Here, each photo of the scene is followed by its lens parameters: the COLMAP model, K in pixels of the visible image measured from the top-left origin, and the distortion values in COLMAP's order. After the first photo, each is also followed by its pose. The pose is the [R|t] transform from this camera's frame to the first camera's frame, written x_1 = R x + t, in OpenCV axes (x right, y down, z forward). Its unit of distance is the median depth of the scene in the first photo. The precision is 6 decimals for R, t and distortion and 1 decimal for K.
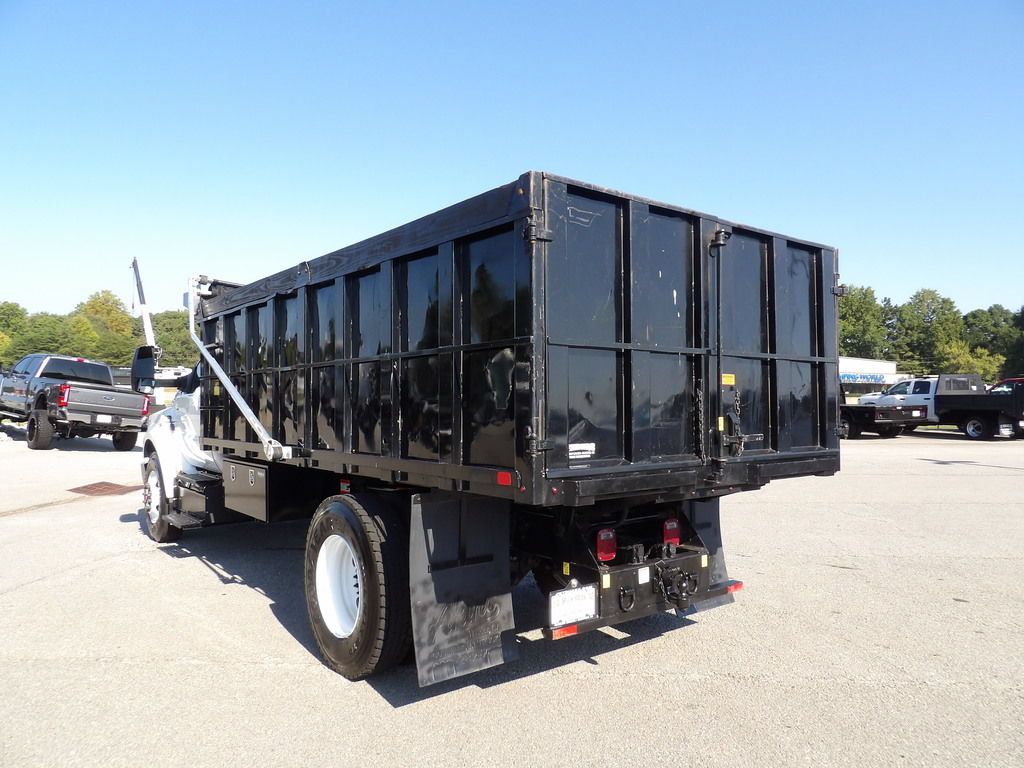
lens RADIAL K [[734.5, 0, 517.9], [0, 734.5, 386.9], [0, 0, 1]] dist [-0.038213, 0.049537]
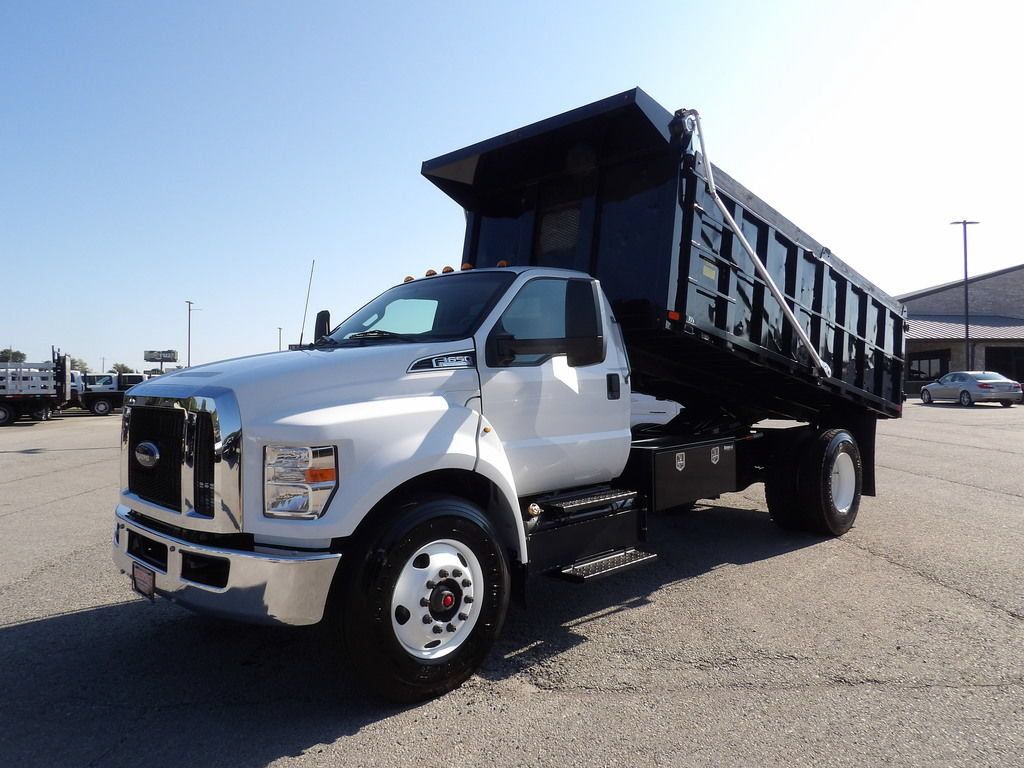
lens RADIAL K [[734.5, 0, 514.1], [0, 734.5, 376.1], [0, 0, 1]] dist [-0.038213, 0.049537]
pose [[-0.104872, 0.005711, 0.994469, -1.333706], [-0.000307, 0.999983, -0.005775, 0.026468], [-0.994486, -0.000911, -0.104869, 1.405610]]
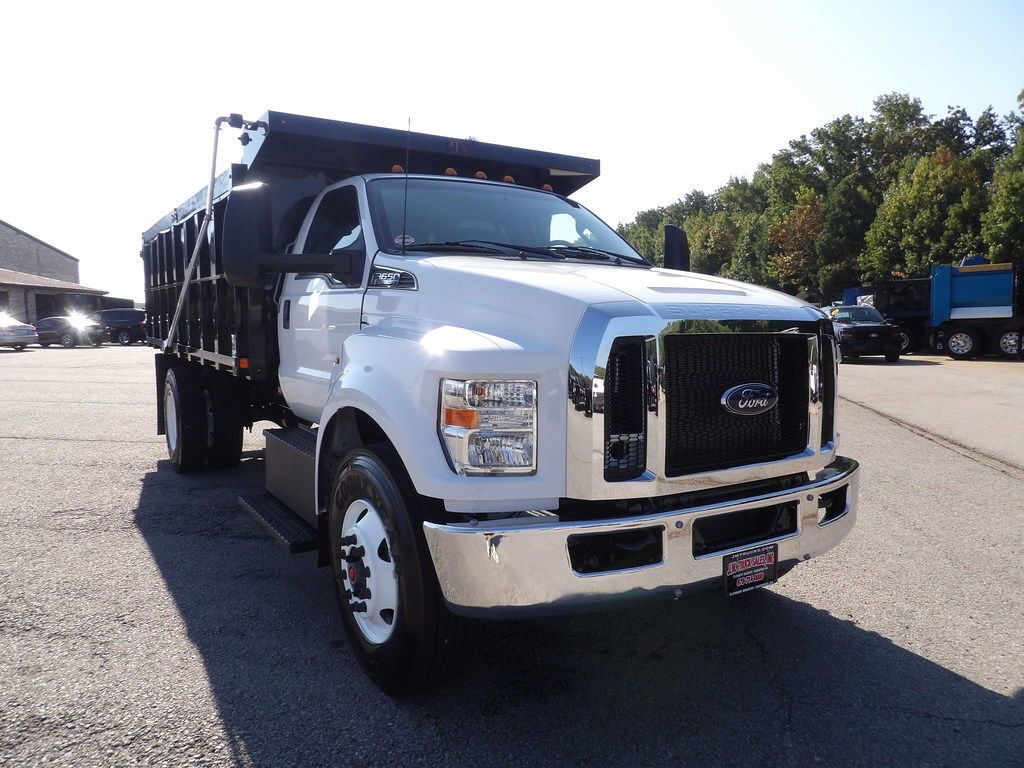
lens RADIAL K [[734.5, 0, 514.9], [0, 734.5, 380.2], [0, 0, 1]] dist [-0.038213, 0.049537]
pose [[-0.994650, -0.008883, 0.102924, -0.559051], [-0.001434, 0.997387, 0.072225, 0.046064], [-0.103297, 0.071691, -0.992064, 2.141089]]
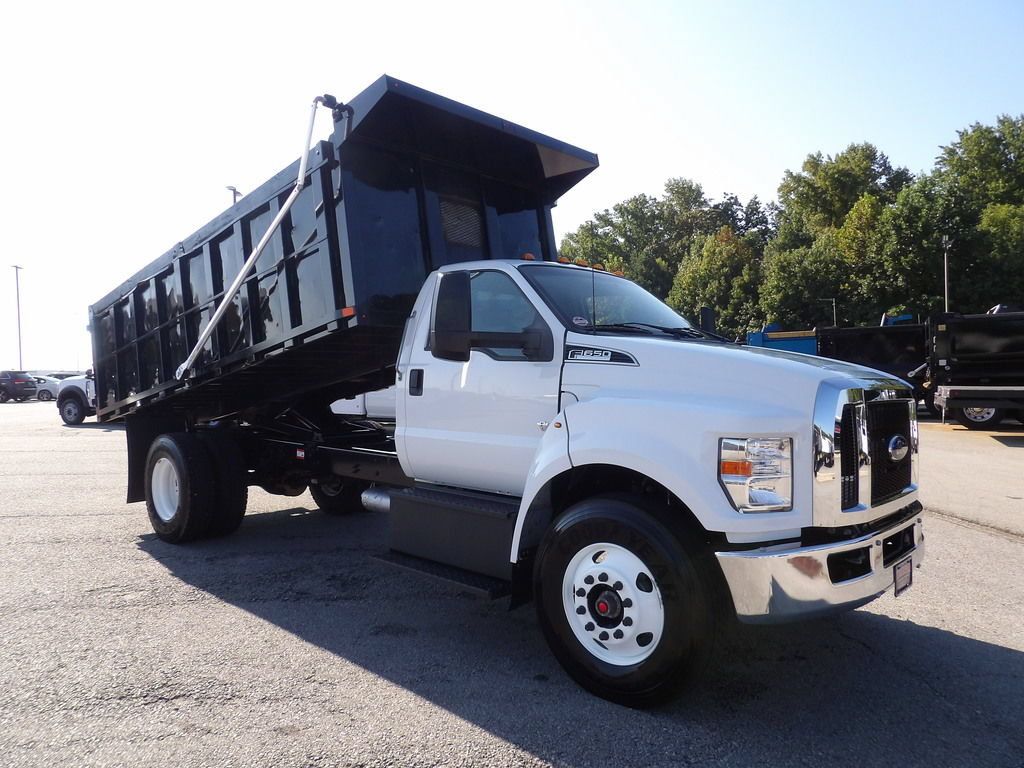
lens RADIAL K [[734.5, 0, 515.0], [0, 734.5, 378.3], [0, 0, 1]] dist [-0.038213, 0.049537]
pose [[-0.987535, 0.000358, -0.157402, -0.230943], [0.001674, 0.999965, -0.008229, 0.035810], [0.157393, -0.008390, -0.987500, 2.236485]]
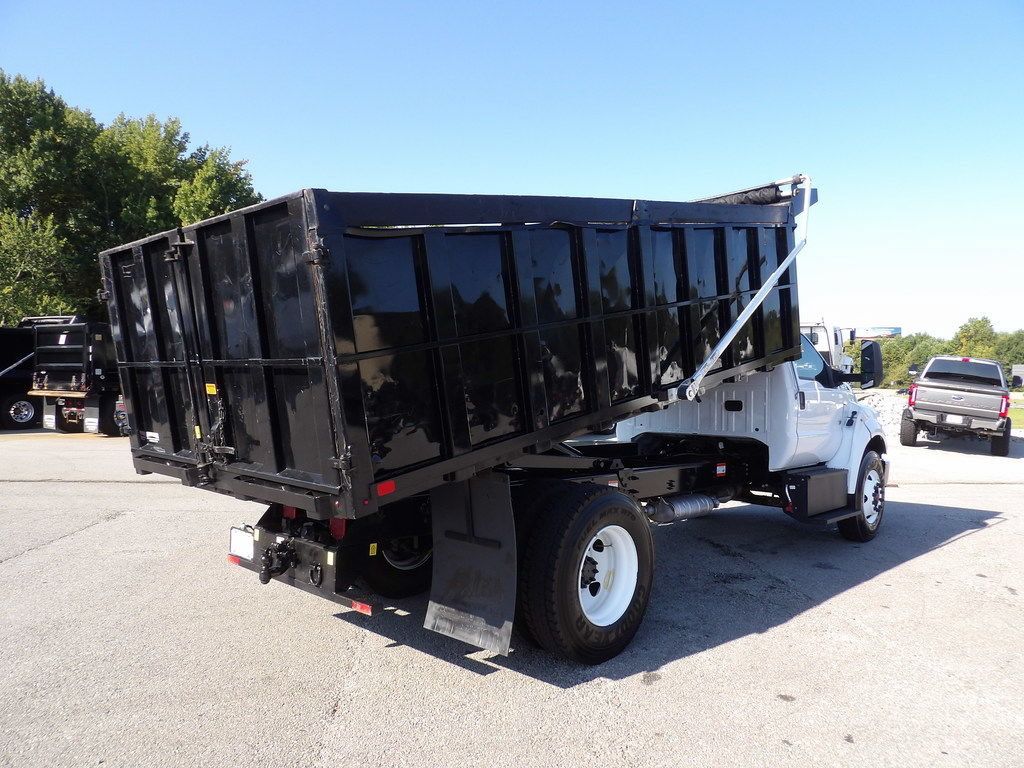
lens RADIAL K [[734.5, 0, 512.9], [0, 734.5, 379.5], [0, 0, 1]] dist [-0.038213, 0.049537]
pose [[0.154909, -0.012621, -0.987848, 0.859226], [-0.003266, 0.999906, -0.013287, 0.016167], [0.987923, 0.005284, 0.154853, 0.769659]]
